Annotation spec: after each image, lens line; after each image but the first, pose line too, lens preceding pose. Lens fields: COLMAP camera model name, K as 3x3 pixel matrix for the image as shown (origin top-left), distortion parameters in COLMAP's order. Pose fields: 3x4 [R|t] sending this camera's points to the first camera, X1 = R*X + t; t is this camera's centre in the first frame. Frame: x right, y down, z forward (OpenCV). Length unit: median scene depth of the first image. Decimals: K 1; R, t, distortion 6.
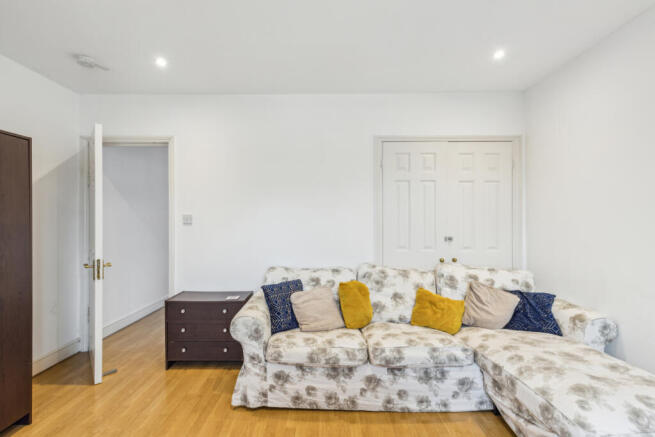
lens RADIAL K [[298.3, 0, 330.2], [0, 298.3, 219.9], [0, 0, 1]] dist [0.003093, 0.000534]
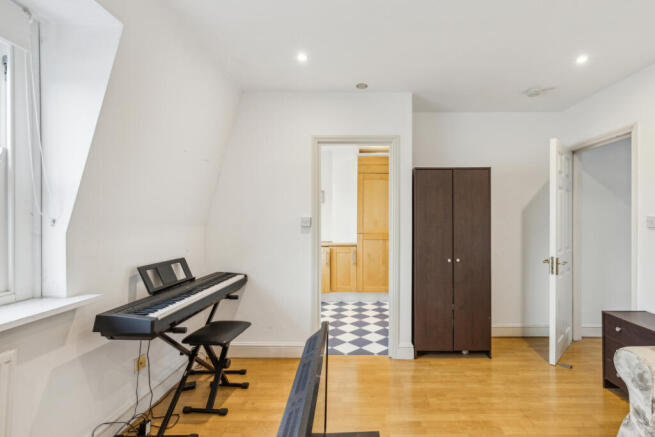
lens RADIAL K [[298.3, 0, 333.0], [0, 298.3, 219.4], [0, 0, 1]] dist [0.003093, 0.000534]
pose [[-0.047367, 0.002451, -0.998875, 0.512112], [-0.002516, 0.999994, 0.002573, -0.013813], [0.998874, 0.002635, -0.047361, 0.279997]]
